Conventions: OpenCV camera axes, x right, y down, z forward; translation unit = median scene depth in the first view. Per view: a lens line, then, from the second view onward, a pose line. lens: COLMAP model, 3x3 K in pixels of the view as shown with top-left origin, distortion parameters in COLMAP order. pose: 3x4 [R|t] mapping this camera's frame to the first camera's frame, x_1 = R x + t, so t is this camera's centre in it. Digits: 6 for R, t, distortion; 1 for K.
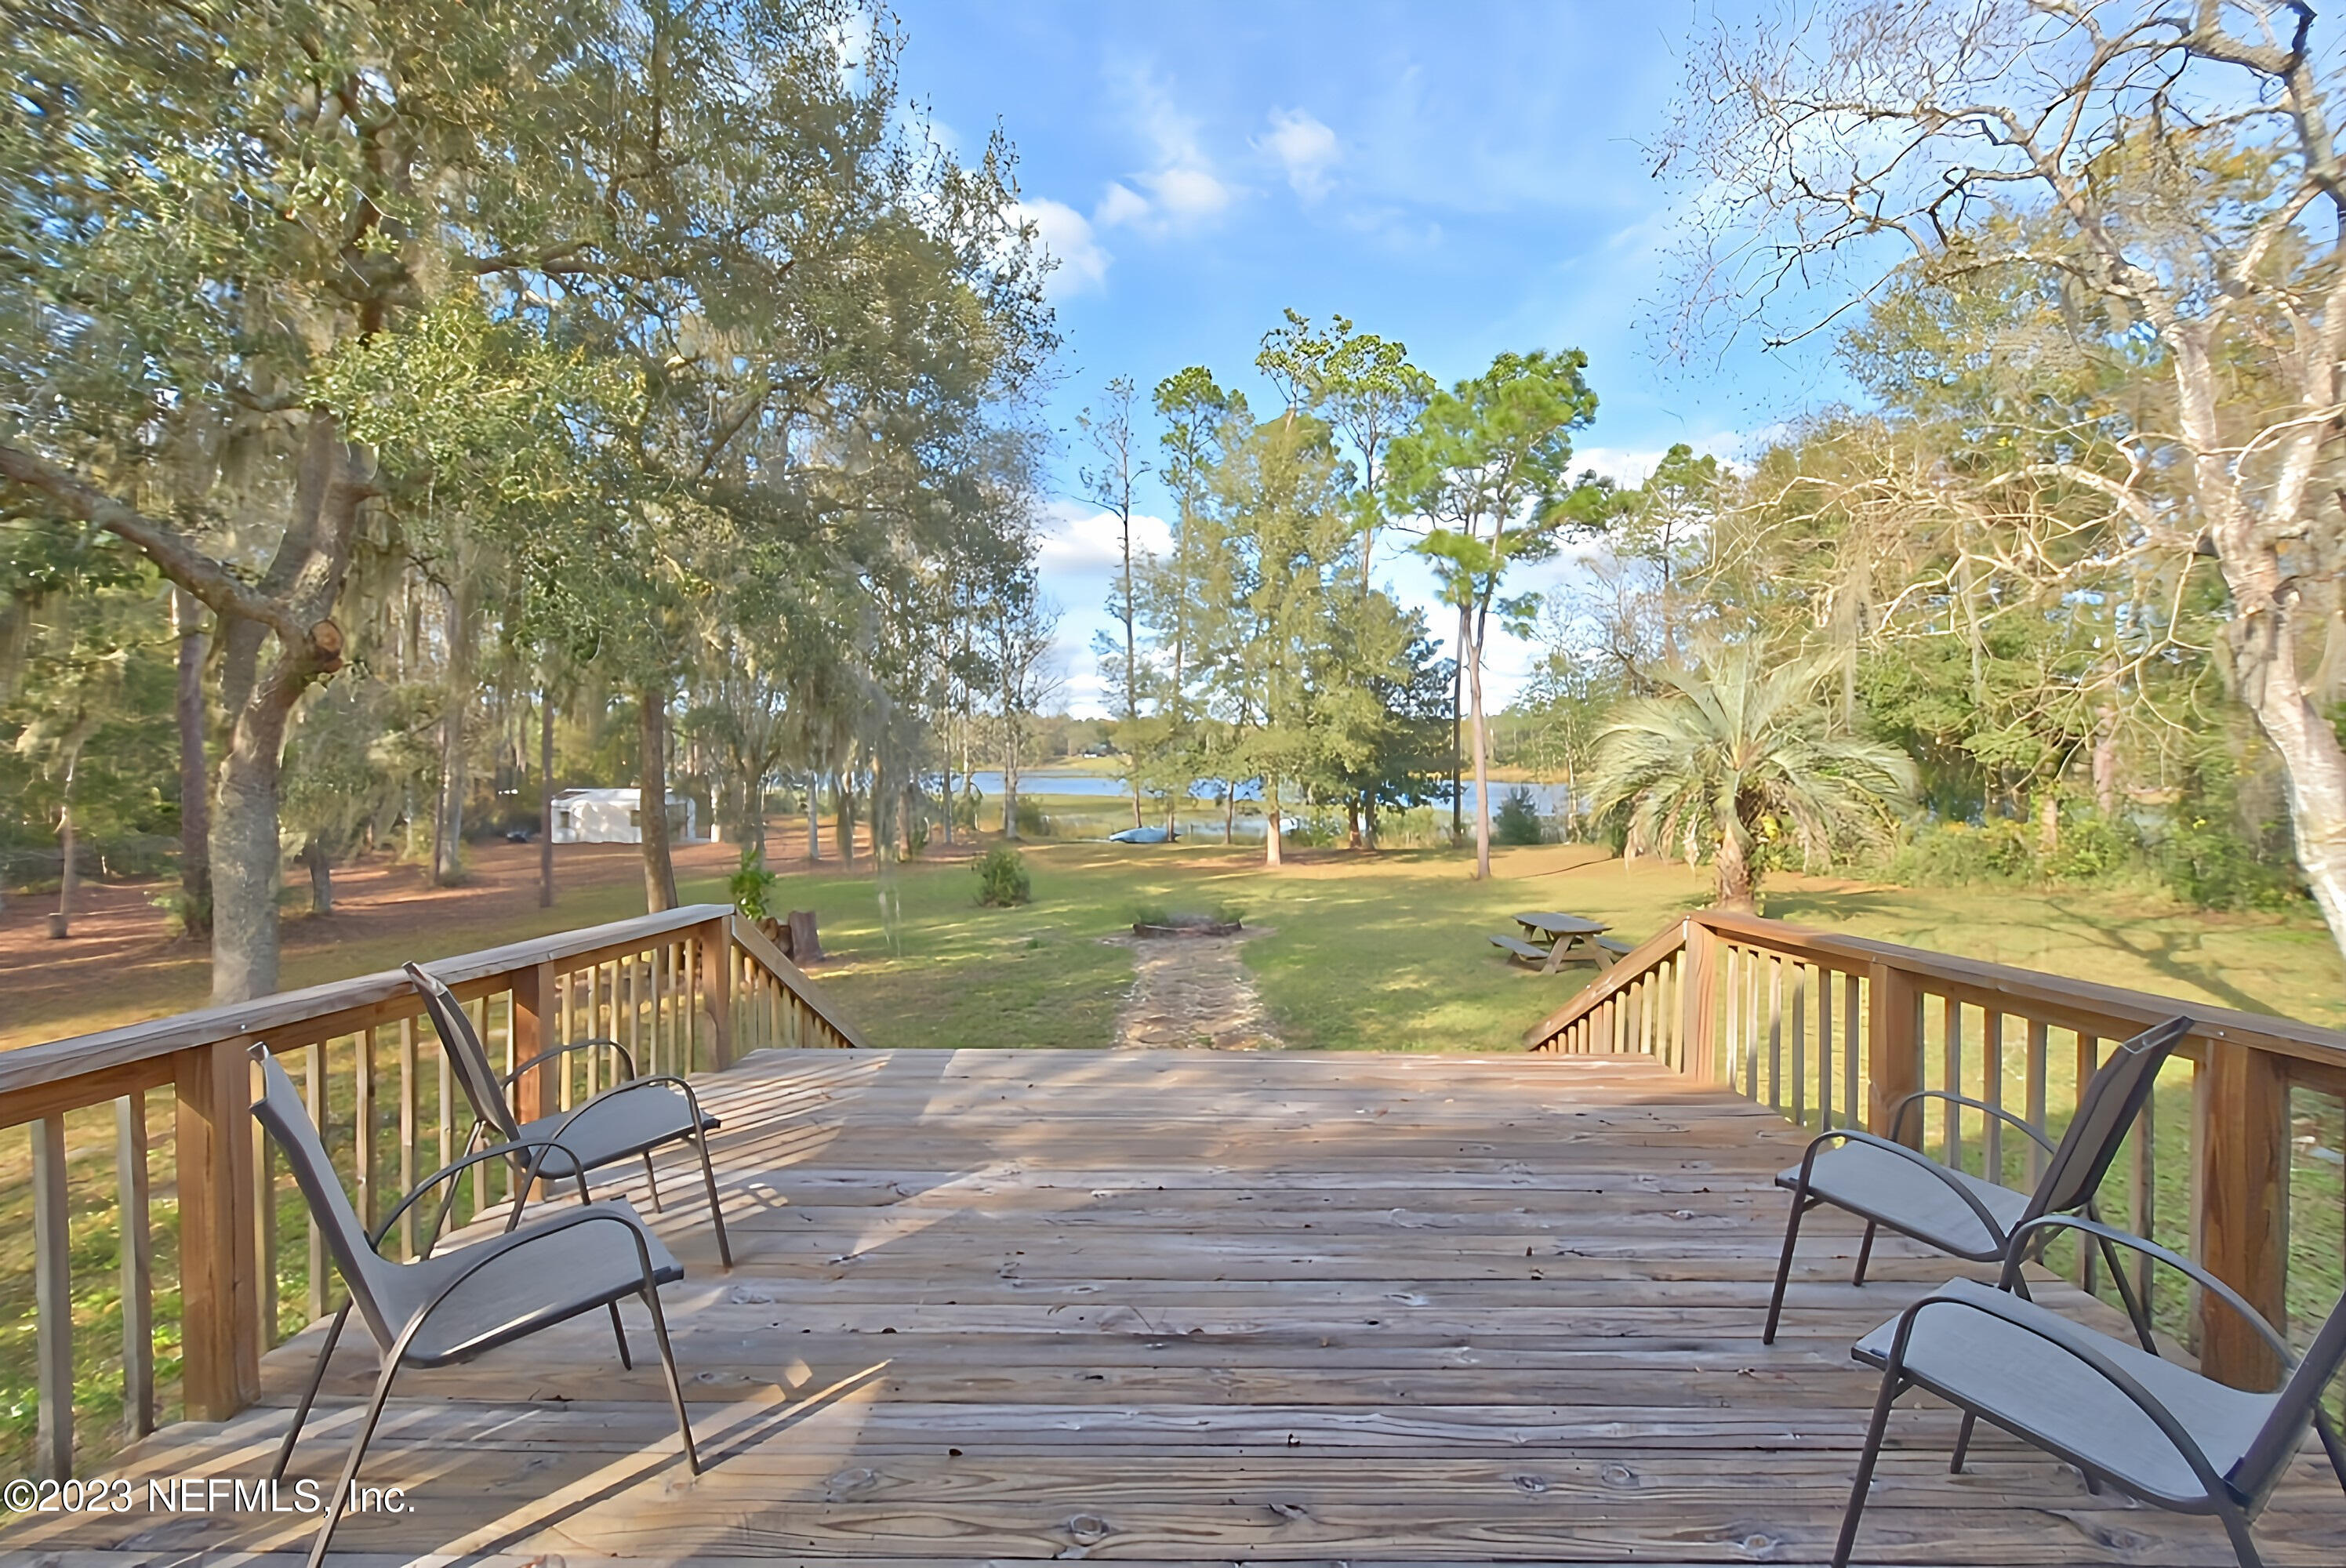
lens RADIAL K [[1022.6, 0, 1175.8], [0, 1022.6, 783.4], [0, 0, 1]] dist [0.003794, -0.000845]
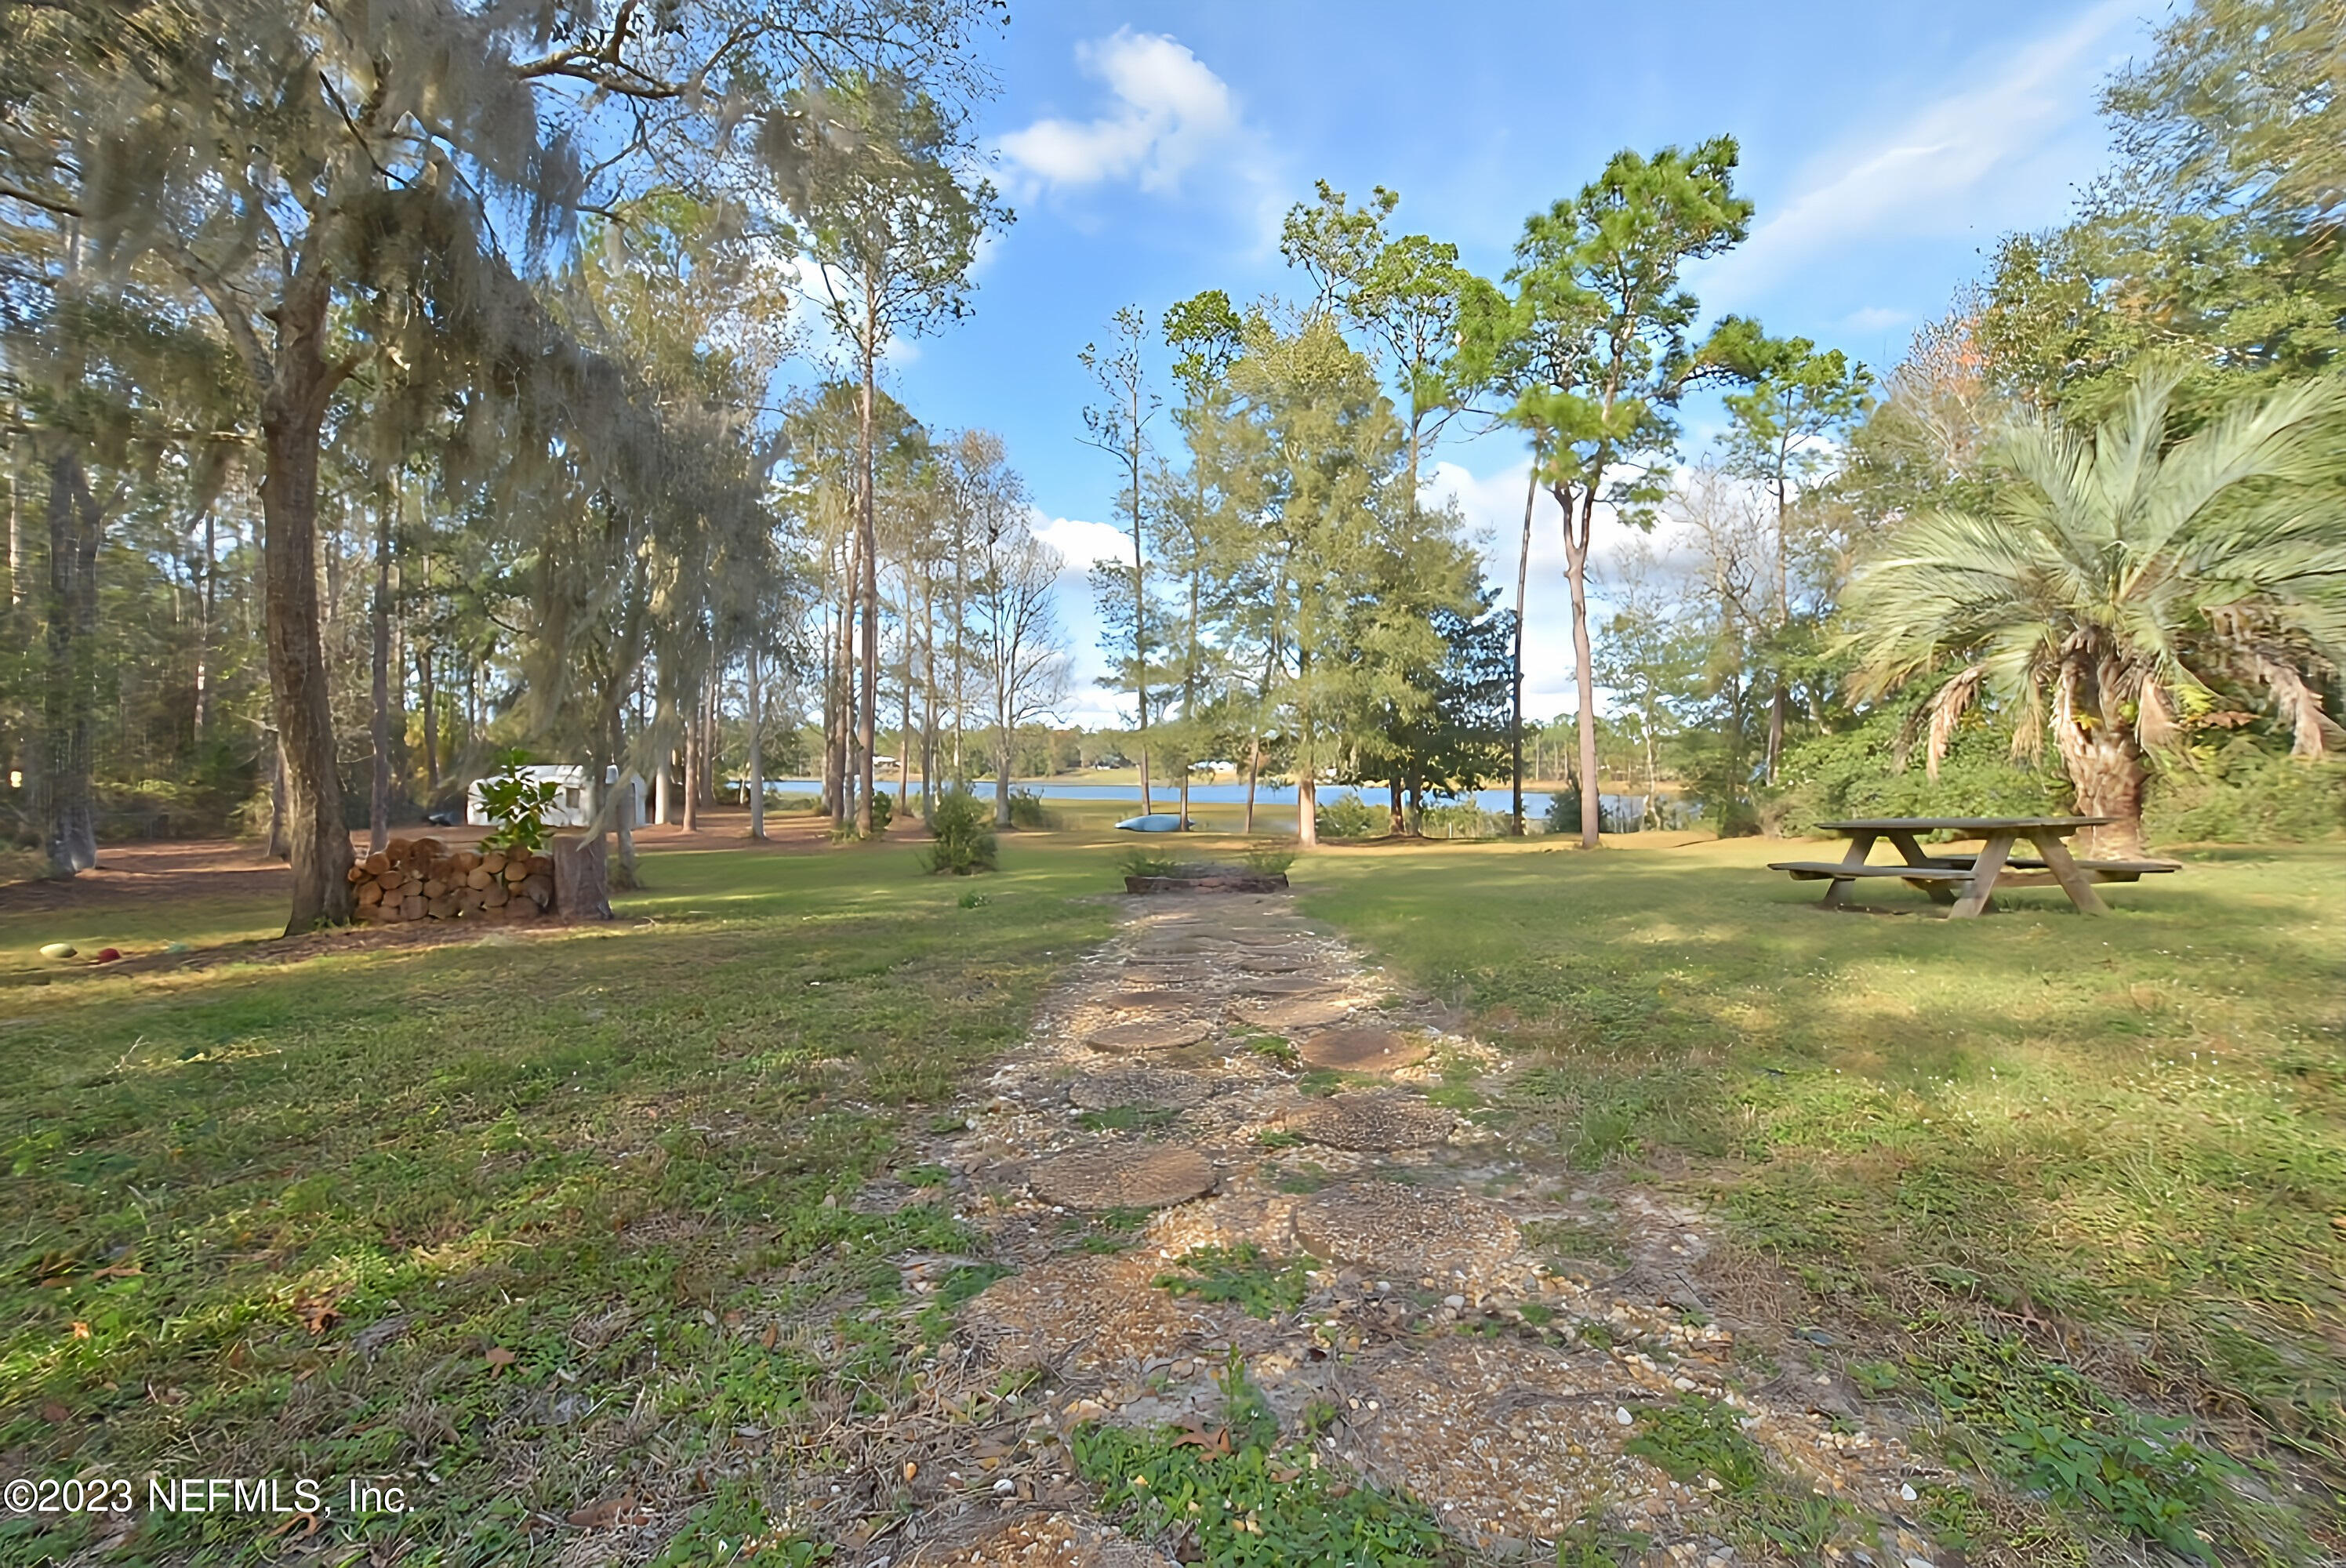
lens RADIAL K [[1022.6, 0, 1162.8], [0, 1022.6, 782.9], [0, 0, 1]] dist [0.003794, -0.000845]
pose [[0.999655, 0.000798, -0.026254, -0.000112], [-0.001225, 0.999868, -0.016227, 0.042739], [0.026237, 0.016254, 0.999524, 0.166255]]
